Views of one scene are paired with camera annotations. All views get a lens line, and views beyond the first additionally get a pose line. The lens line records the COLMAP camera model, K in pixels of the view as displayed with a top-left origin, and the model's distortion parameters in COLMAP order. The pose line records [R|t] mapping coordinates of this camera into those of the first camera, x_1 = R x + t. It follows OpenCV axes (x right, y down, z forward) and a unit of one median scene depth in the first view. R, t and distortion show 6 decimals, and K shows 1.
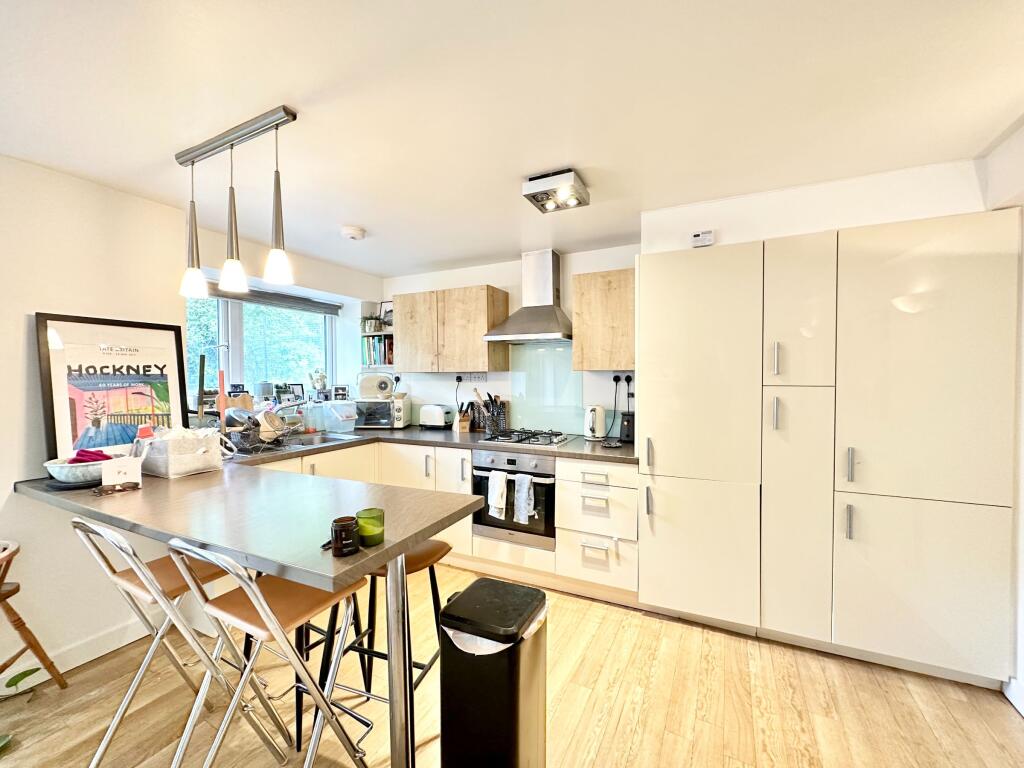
lens RADIAL K [[409.4, 0, 512.0], [0, 409.4, 384.0], [0, 0, 1]] dist [-0.000125, 0.000025]
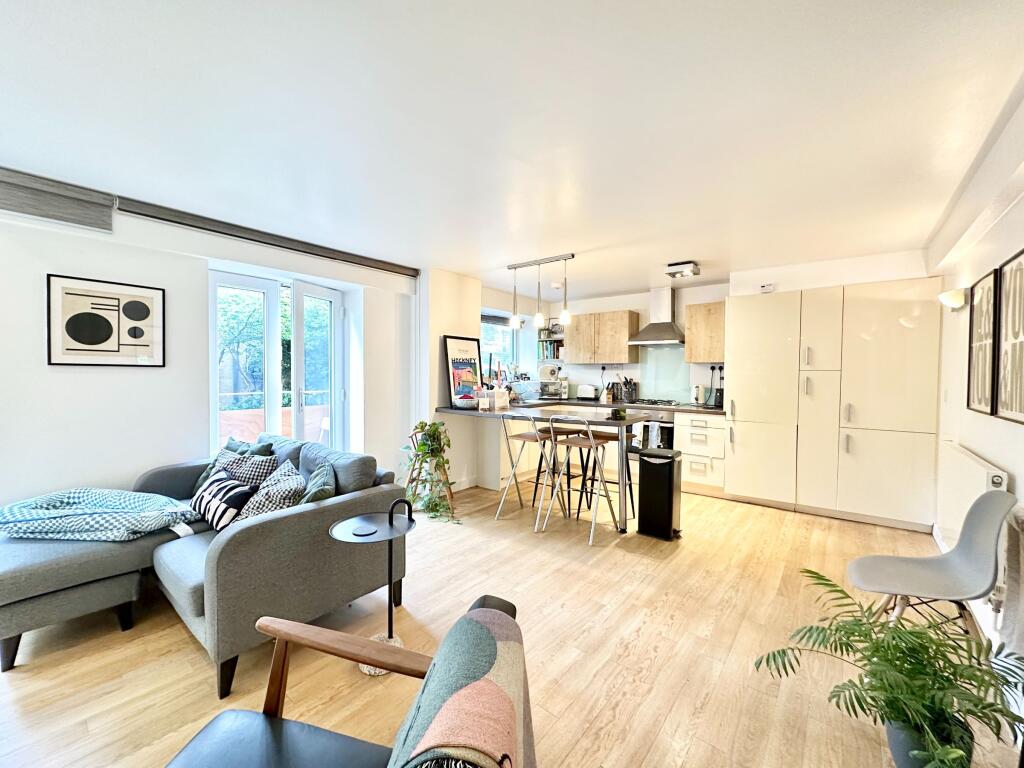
lens RADIAL K [[409.4, 0, 512.0], [0, 409.4, 384.0], [0, 0, 1]] dist [-0.000125, 0.000025]
pose [[0.979918, 0.016057, -0.198754, -0.211310], [-0.014712, 0.999858, 0.008239, 0.051751], [0.198858, -0.005150, 0.980015, -0.787086]]
